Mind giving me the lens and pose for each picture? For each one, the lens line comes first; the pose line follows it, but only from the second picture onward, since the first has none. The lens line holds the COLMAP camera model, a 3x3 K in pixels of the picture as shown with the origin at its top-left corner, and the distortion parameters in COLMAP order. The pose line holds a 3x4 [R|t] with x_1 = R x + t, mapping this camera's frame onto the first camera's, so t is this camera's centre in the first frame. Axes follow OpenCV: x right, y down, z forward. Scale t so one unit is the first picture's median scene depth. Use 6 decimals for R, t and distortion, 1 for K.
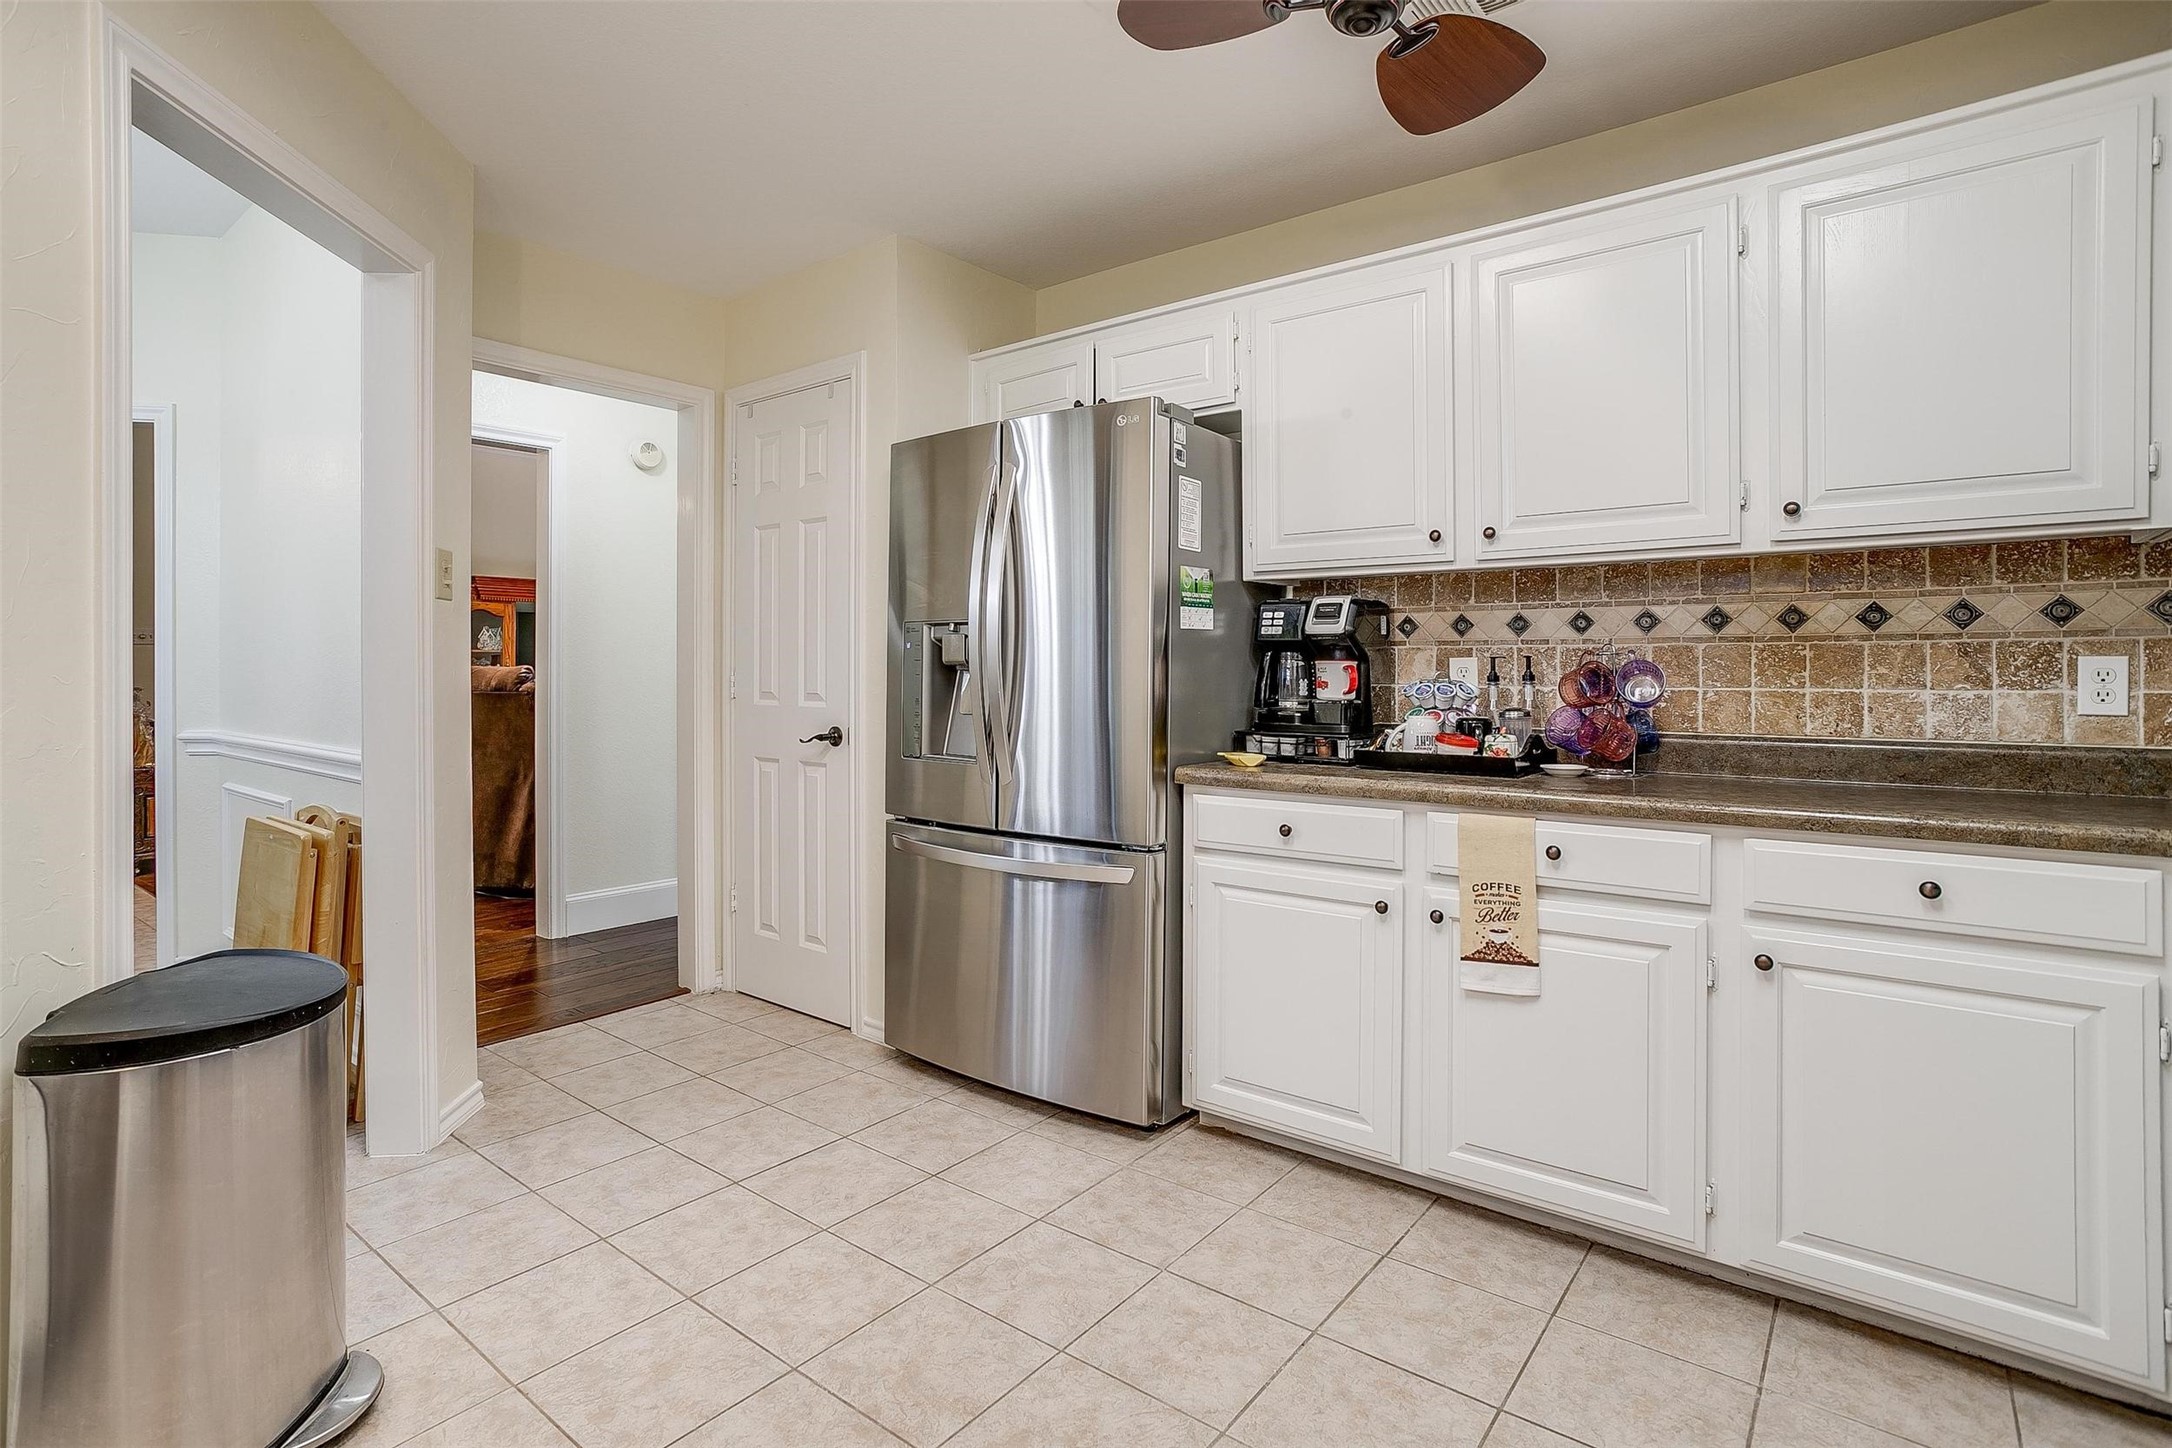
lens RADIAL K [[1062.7, 0, 1057.2], [0, 1062.7, 686.5], [0, 0, 1]] dist [-0.054513, 0.030109]
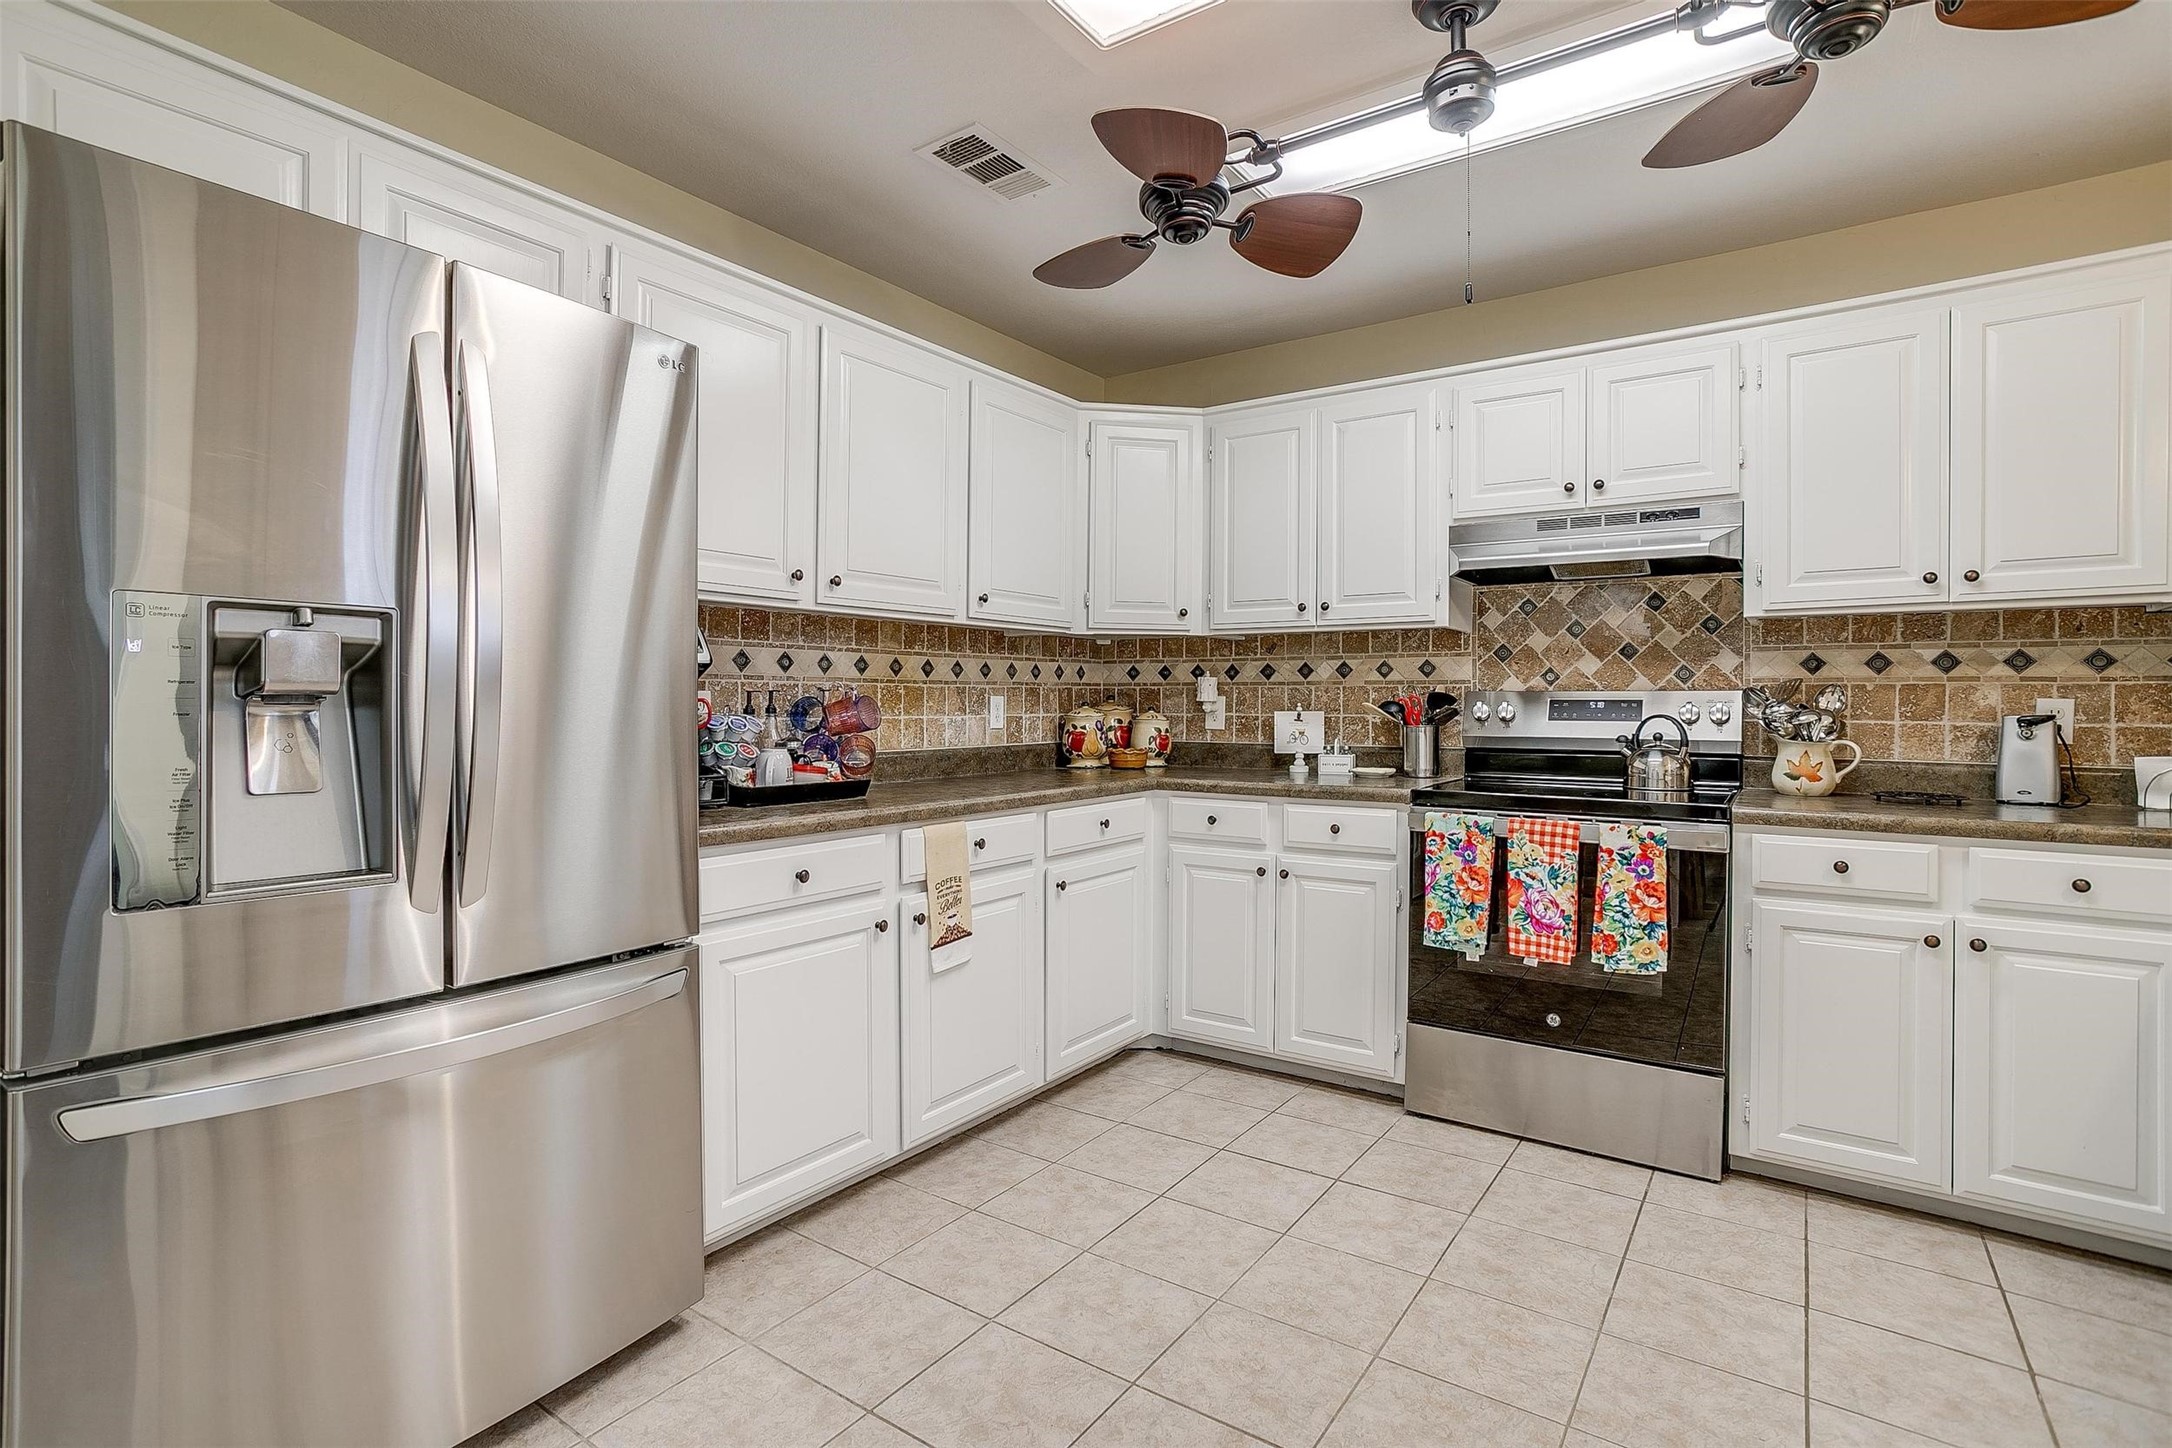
lens RADIAL K [[1062.7, 0, 1071.3], [0, 1062.7, 710.9], [0, 0, 1]] dist [-0.054513, 0.030109]
pose [[-0.062029, -0.010114, 0.998023, -0.801074], [0.007832, 0.999913, 0.010620, -0.020004], [-0.998044, 0.008475, -0.061944, 0.900054]]
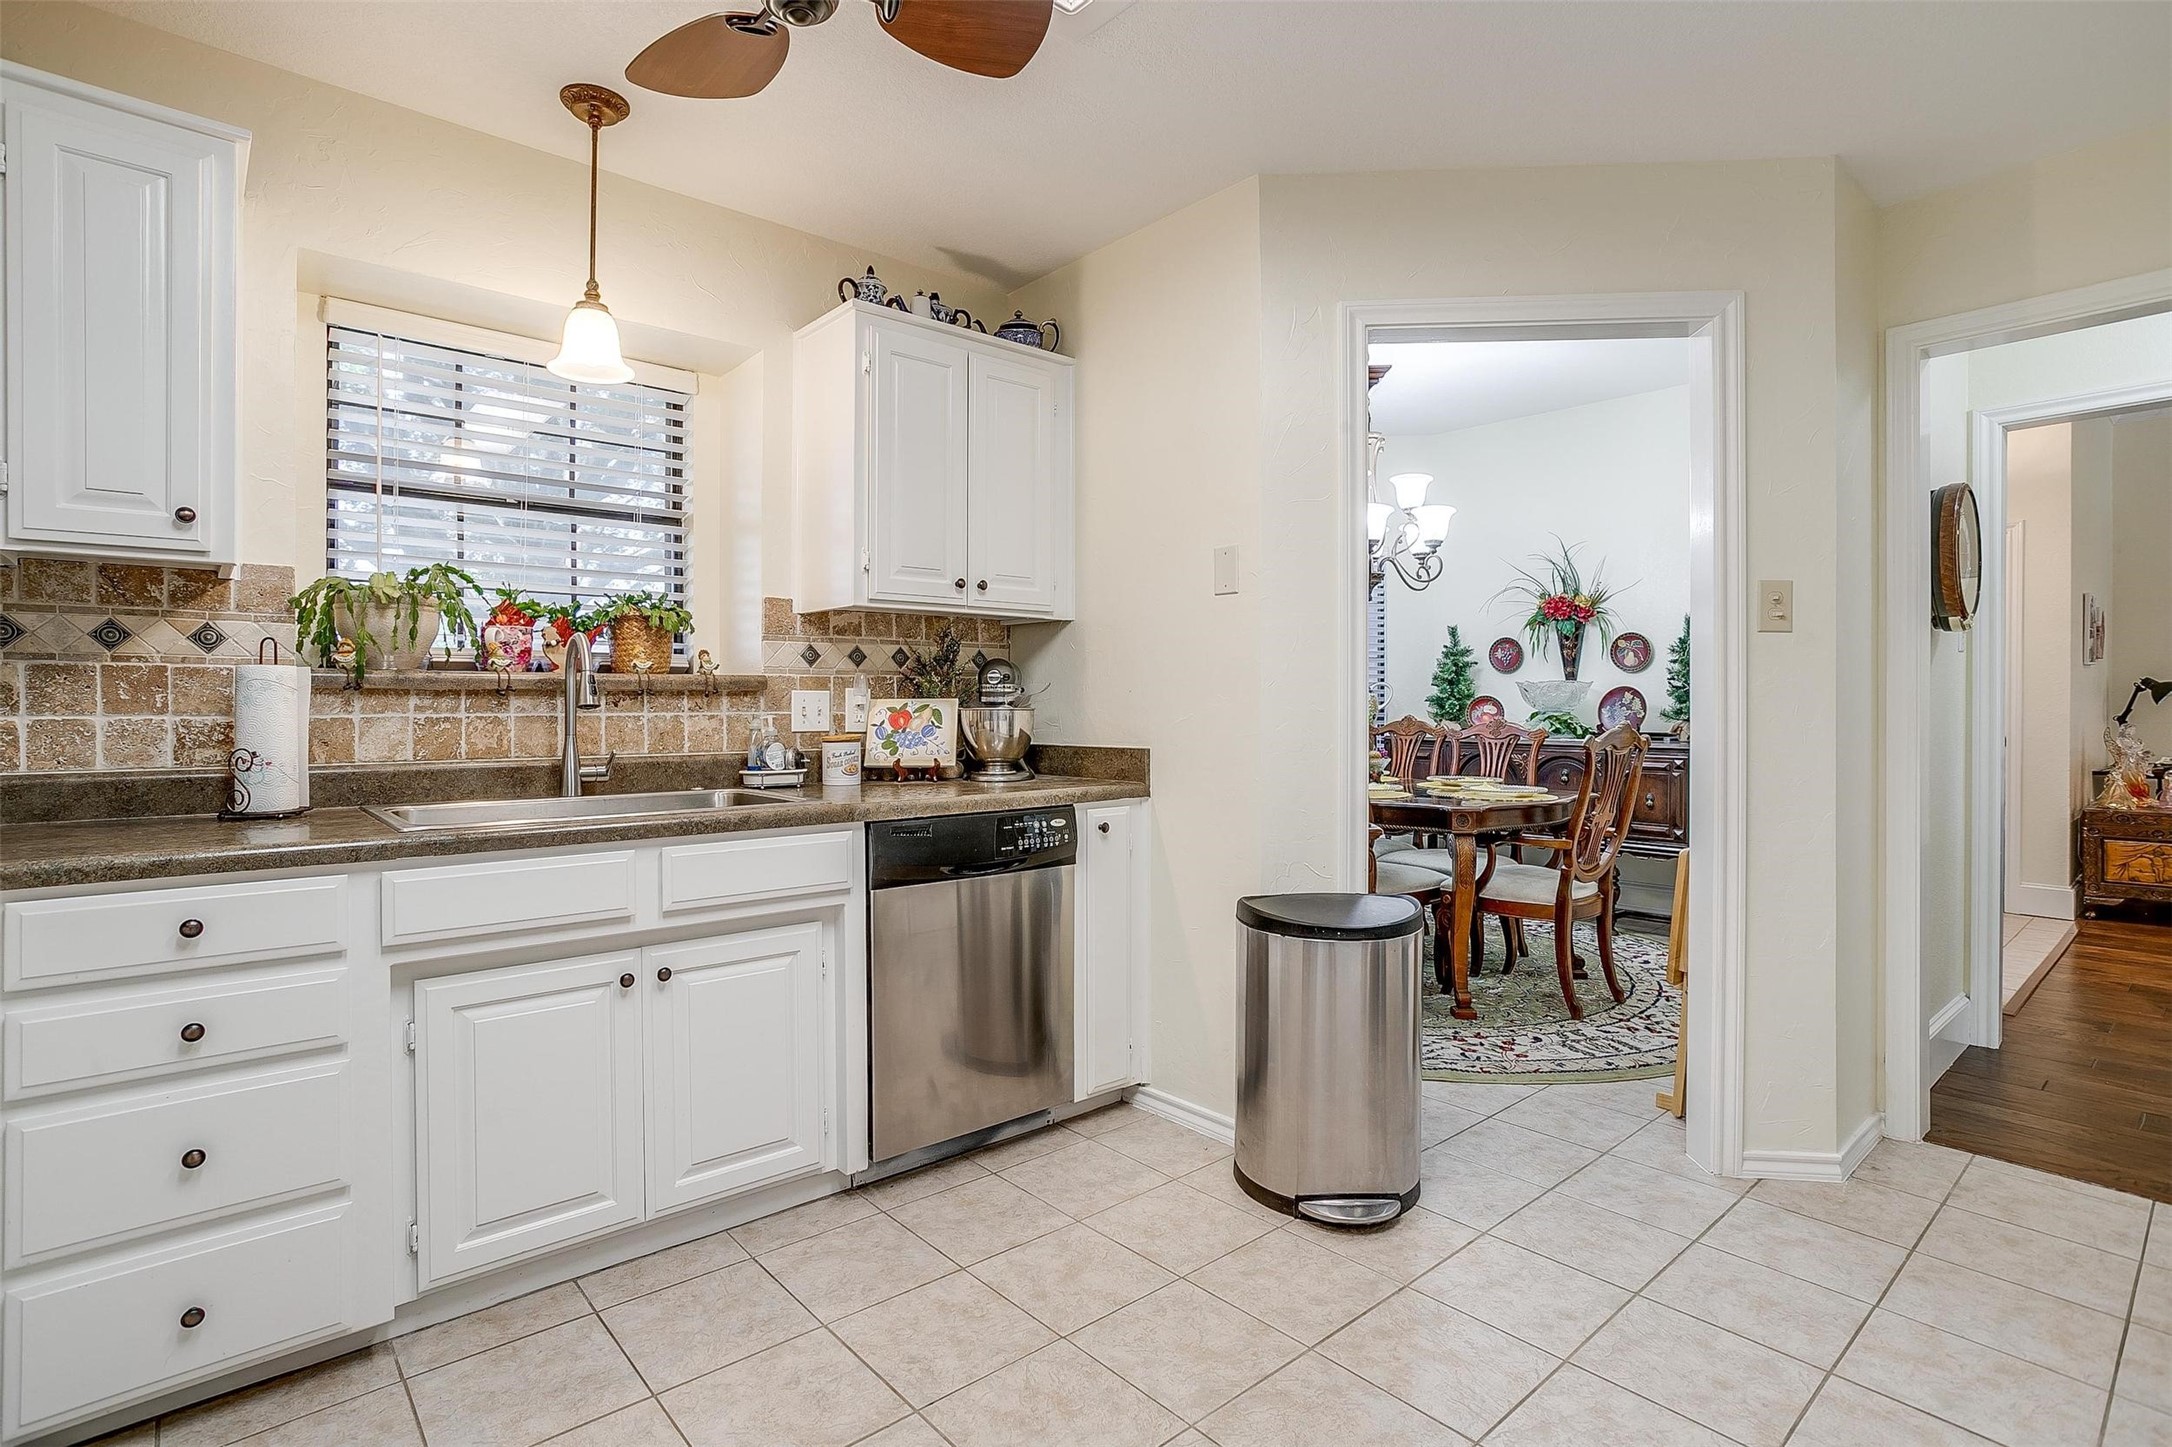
lens RADIAL K [[1062.7, 0, 1061.7], [0, 1062.7, 706.3], [0, 0, 1]] dist [-0.054513, 0.030109]
pose [[-0.187416, 0.001595, -0.982279, 0.584238], [-0.015244, 0.999874, 0.004532, -0.009760], [0.982162, 0.015823, -0.187368, 0.623602]]
